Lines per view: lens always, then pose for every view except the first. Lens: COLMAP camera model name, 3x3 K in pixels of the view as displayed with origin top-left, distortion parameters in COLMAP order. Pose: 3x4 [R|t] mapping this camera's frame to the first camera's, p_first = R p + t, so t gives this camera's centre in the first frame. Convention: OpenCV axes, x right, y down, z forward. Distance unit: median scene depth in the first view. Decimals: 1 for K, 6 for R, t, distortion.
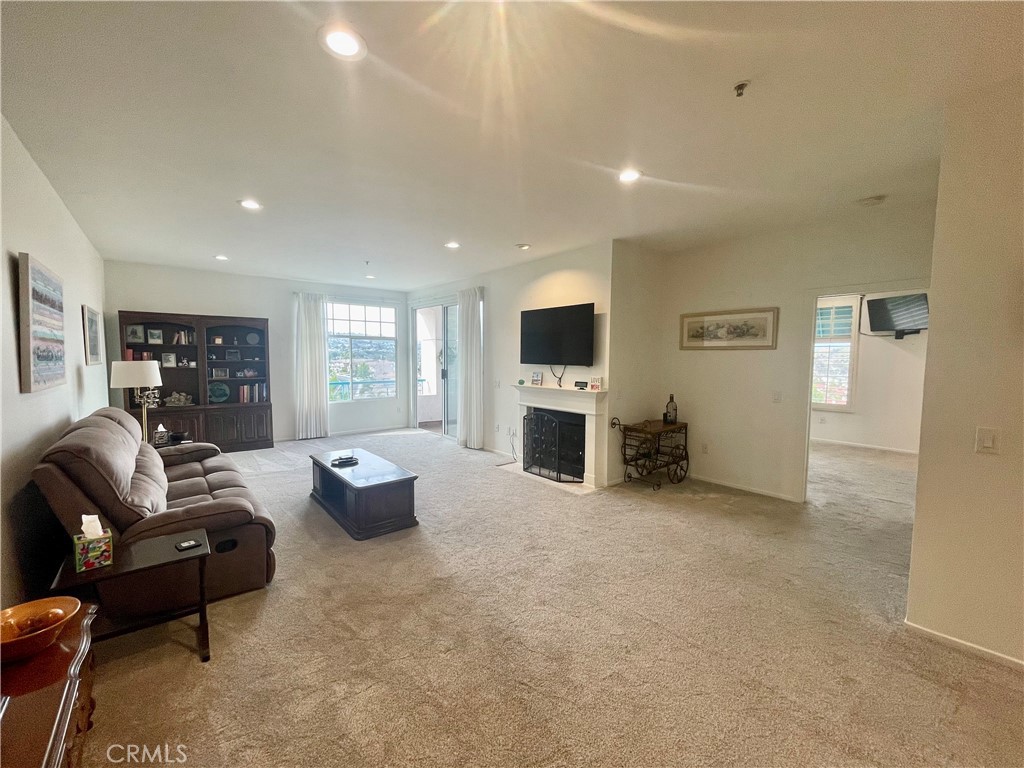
lens RADIAL K [[416.2, 0, 506.2], [0, 416.2, 384.6], [0, 0, 1]] dist [0.003362, 0.000201]
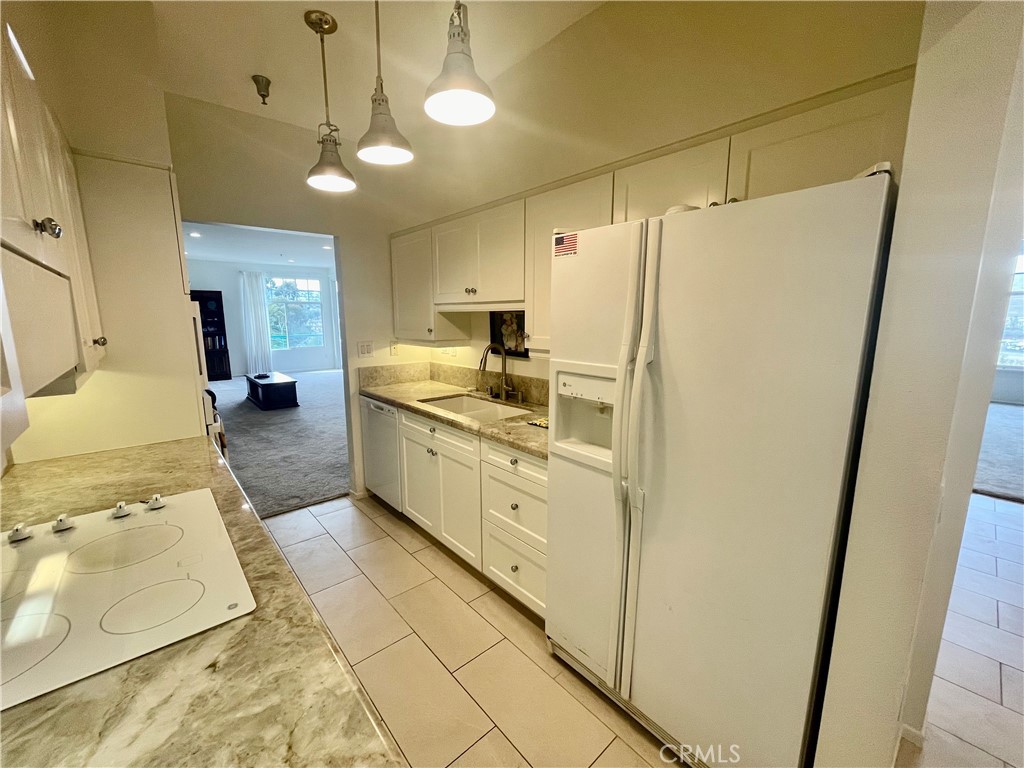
lens RADIAL K [[416.2, 0, 510.8], [0, 416.2, 385.7], [0, 0, 1]] dist [0.003362, 0.000201]
pose [[0.999433, -0.007516, 0.032815, 0.386484], [0.004410, 0.995590, 0.093708, 0.038812], [-0.033374, -0.093510, 0.995059, -0.511710]]
